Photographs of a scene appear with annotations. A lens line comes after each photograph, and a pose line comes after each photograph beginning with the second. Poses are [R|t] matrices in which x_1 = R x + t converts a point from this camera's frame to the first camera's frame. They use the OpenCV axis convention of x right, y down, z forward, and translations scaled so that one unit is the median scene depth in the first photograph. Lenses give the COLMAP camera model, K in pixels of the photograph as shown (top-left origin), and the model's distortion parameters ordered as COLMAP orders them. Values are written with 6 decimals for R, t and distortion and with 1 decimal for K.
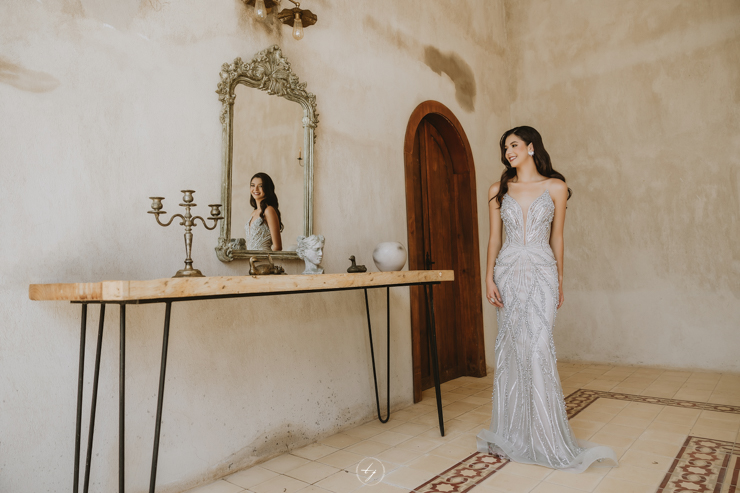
lens RADIAL K [[492.3, 0, 370.0], [0, 492.3, 246.5], [0, 0, 1]] dist [0.003333, 0.001151]
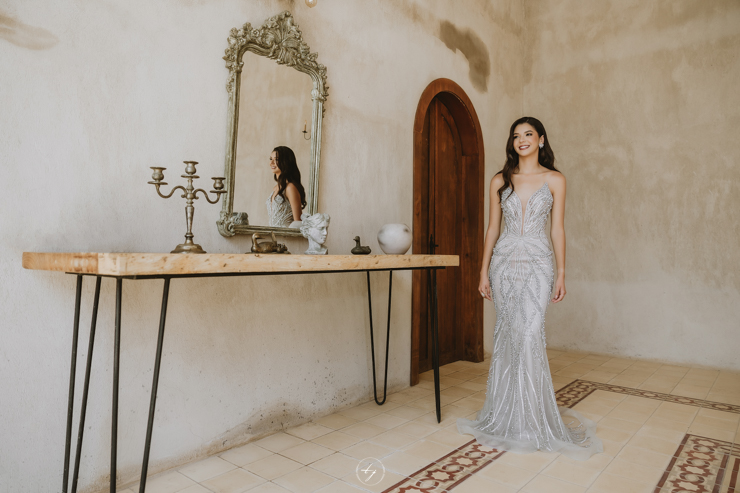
lens RADIAL K [[492.3, 0, 370.0], [0, 492.3, 246.5], [0, 0, 1]] dist [0.003333, 0.001151]
pose [[0.998813, 0.048632, 0.002778, -0.011502], [-0.048709, 0.997695, 0.047244, -0.007854], [-0.000475, -0.047323, 0.998880, 0.025392]]
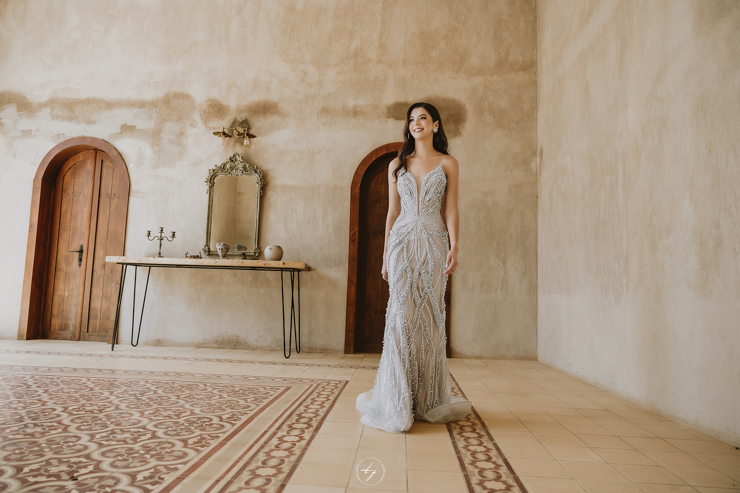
lens RADIAL K [[492.3, 0, 370.0], [0, 492.3, 246.5], [0, 0, 1]] dist [0.003333, 0.001151]
pose [[0.594491, -0.020744, -0.803834, 1.755151], [-0.005471, 0.999540, -0.029840, 0.047813], [0.804083, 0.022137, 0.594104, 0.214401]]
